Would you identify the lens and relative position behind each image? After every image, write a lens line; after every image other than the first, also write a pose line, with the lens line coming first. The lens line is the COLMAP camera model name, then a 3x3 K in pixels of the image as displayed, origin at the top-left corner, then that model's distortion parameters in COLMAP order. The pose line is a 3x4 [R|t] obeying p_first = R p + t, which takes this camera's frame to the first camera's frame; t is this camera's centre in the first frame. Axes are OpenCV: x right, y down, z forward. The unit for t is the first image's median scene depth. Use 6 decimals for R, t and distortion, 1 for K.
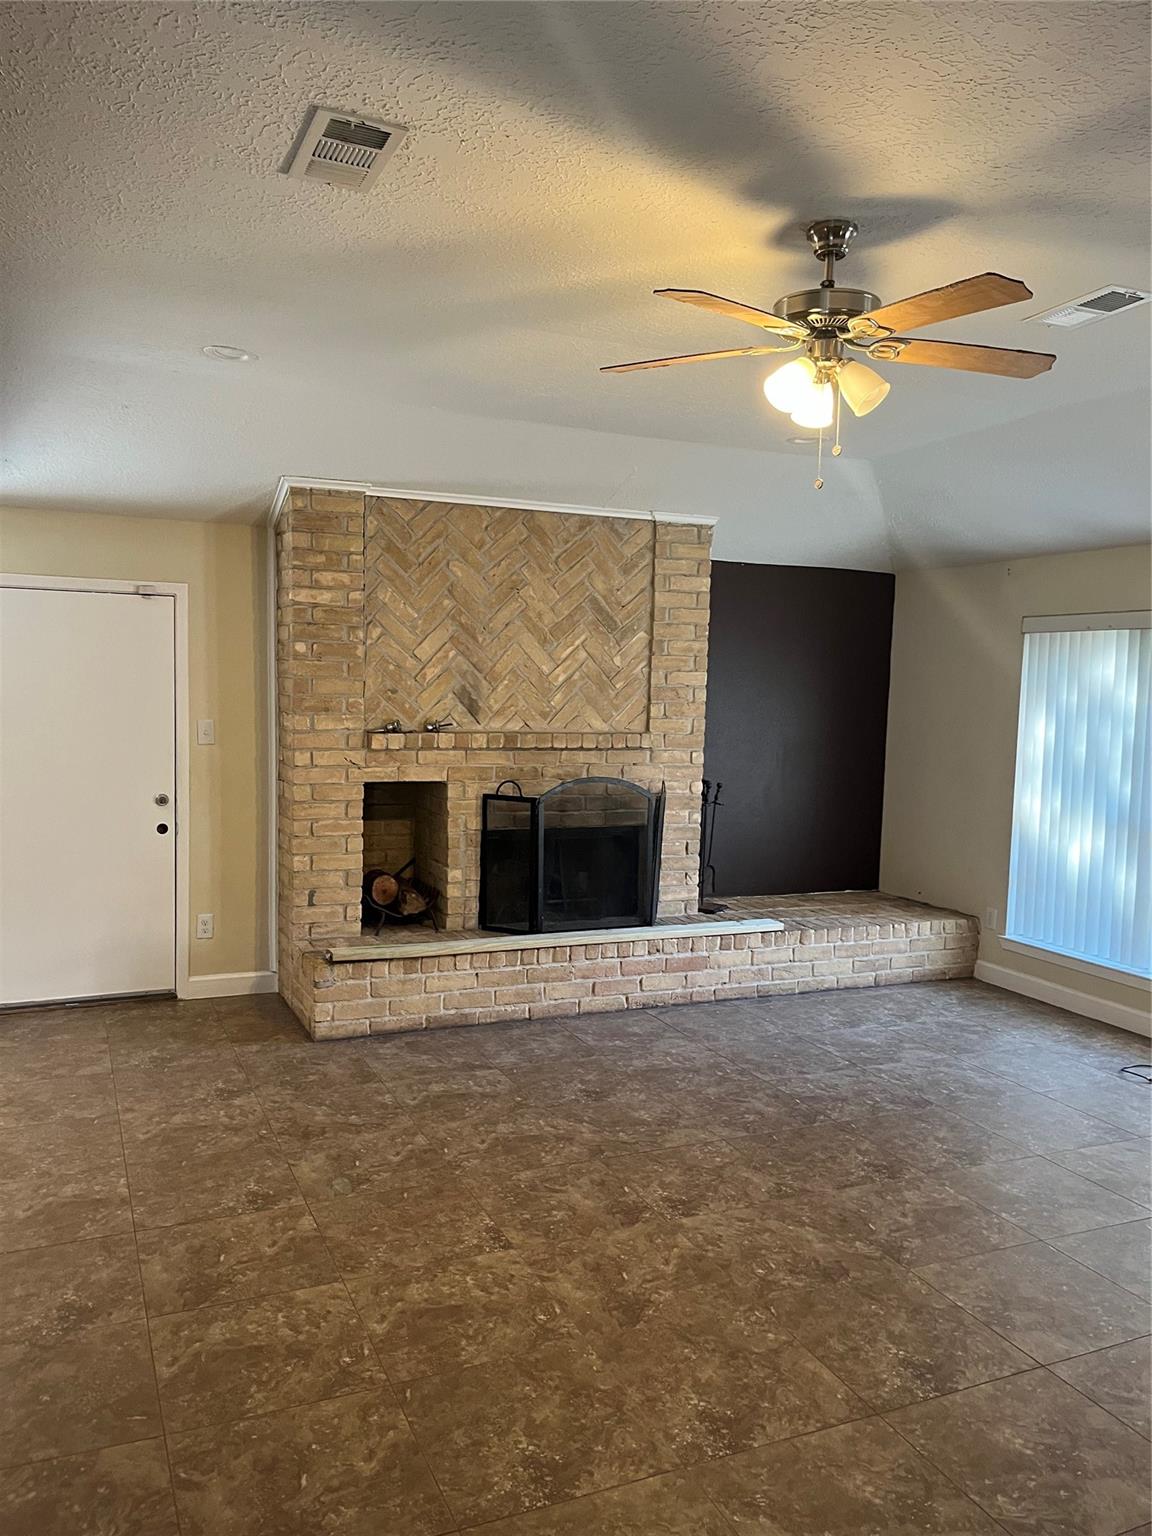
lens RADIAL K [[1158.0, 0, 576.5], [0, 1158.0, 768.7], [0, 0, 1]] dist [0.042343, -0.083005]
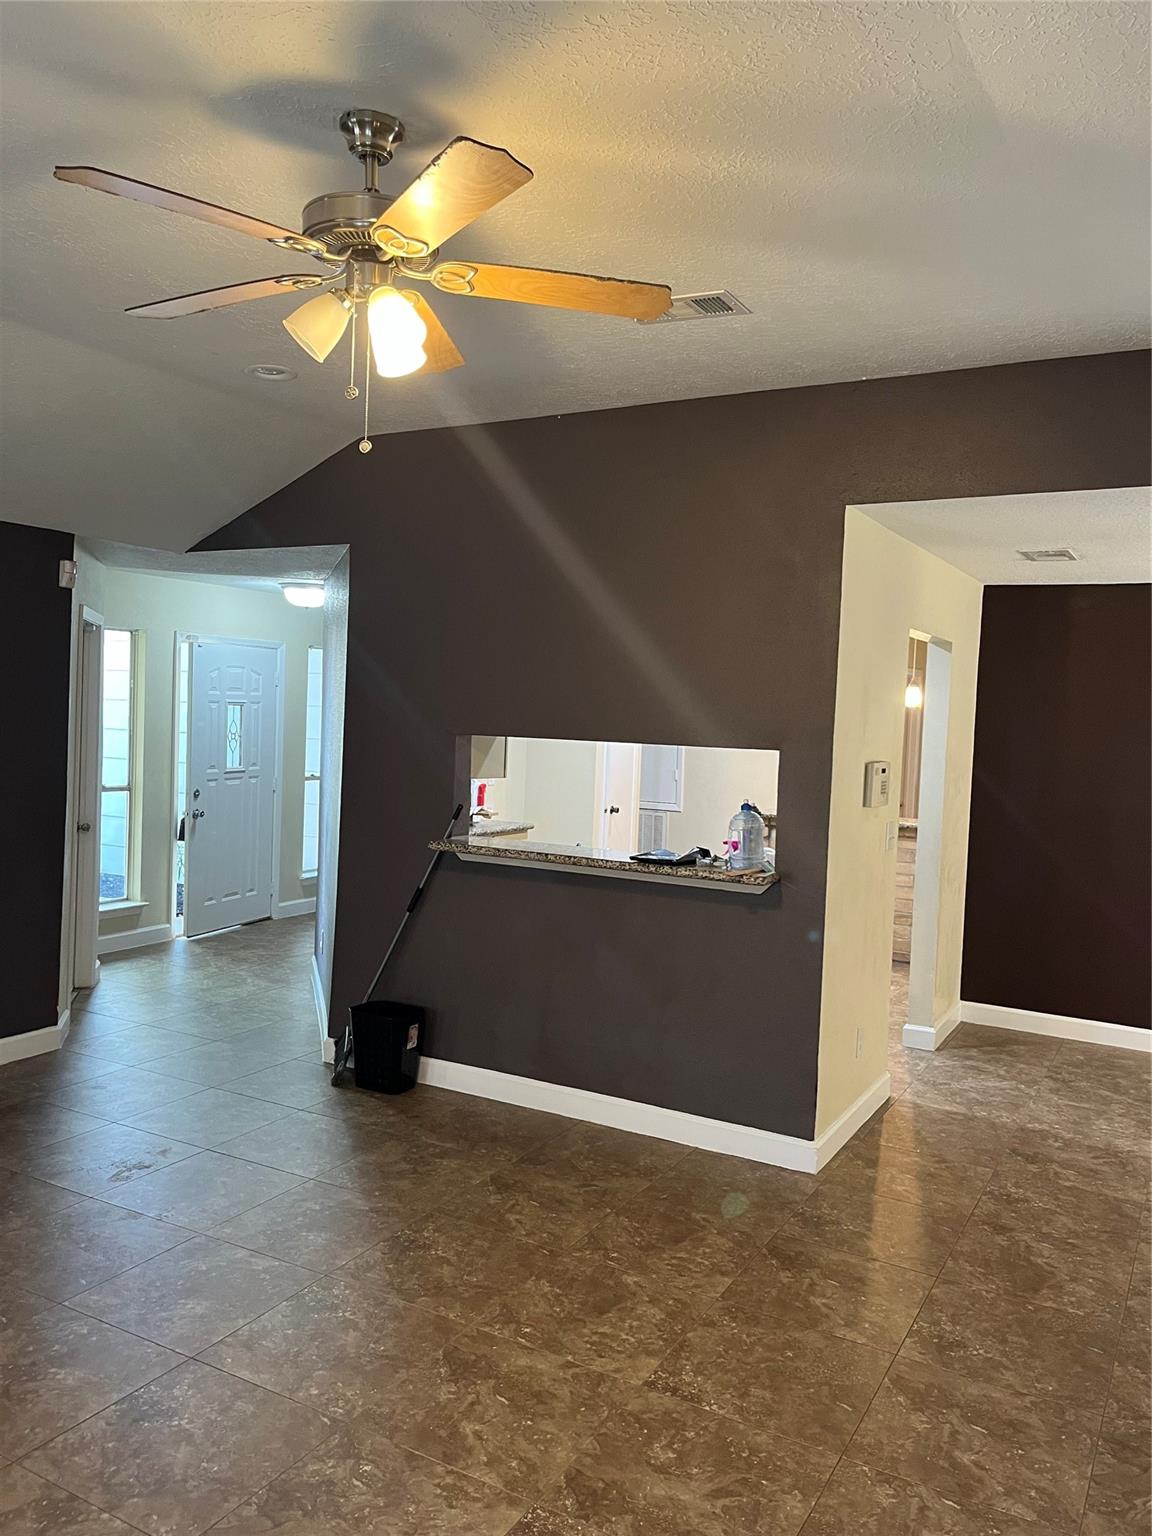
lens RADIAL K [[1158.0, 0, 552.2], [0, 1158.0, 747.5], [0, 0, 1]] dist [0.042343, -0.083005]
pose [[-0.807310, -0.033705, -0.589164, 0.532060], [-0.104178, 0.990828, 0.086068, -0.118149], [0.580859, 0.130861, -0.803416, 1.640790]]
